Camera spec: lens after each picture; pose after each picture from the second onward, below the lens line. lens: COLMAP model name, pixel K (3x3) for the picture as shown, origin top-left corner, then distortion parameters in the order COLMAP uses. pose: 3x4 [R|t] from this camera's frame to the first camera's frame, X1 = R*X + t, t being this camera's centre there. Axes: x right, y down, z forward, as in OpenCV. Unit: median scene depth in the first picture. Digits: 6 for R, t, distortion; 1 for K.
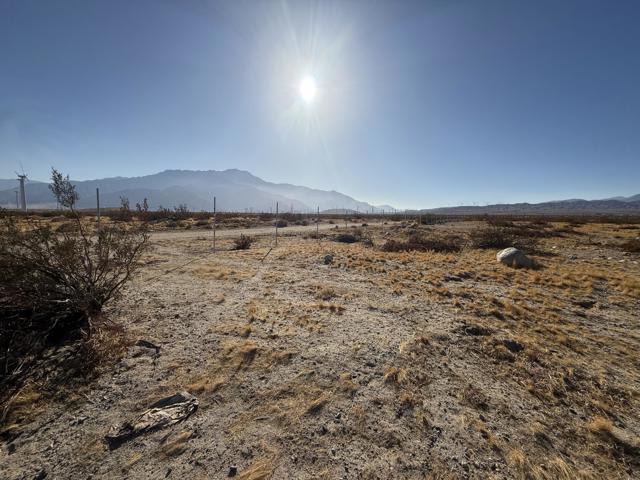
lens RADIAL K [[256.7, 0, 318.6], [0, 256.7, 240.0], [0, 0, 1]] dist [0.001382, 0.000622]
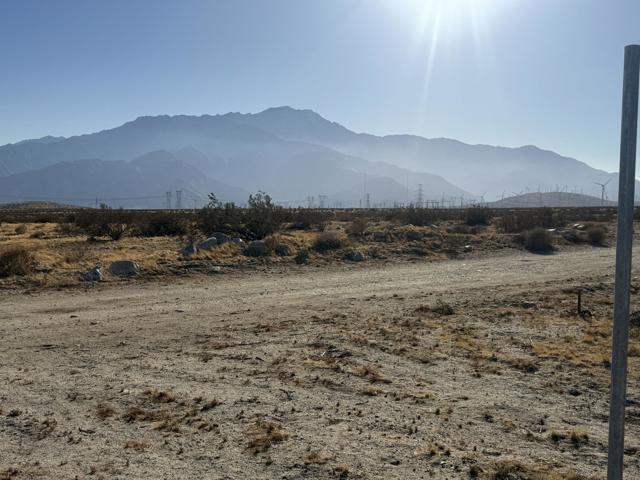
lens RADIAL K [[633.8, 0, 317.5], [0, 633.8, 238.3], [0, 0, 1]] dist [0.074780, 0.000000]
pose [[0.967116, -0.006688, -0.254249, -0.592431], [-0.007428, 0.998485, -0.054522, -0.060525], [0.254228, 0.054618, 0.965601, 0.452354]]
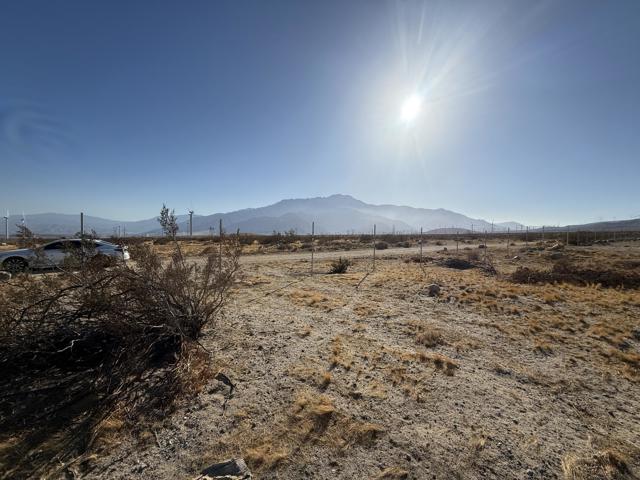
lens RADIAL K [[256.7, 0, 318.6], [0, 256.7, 238.7], [0, 0, 1]] dist [0.001382, 0.000622]
pose [[0.925086, -0.016385, -0.379403, 0.007613], [-0.017114, 0.996255, -0.084752, -0.010845], [0.379371, 0.084896, 0.921342, 0.051730]]
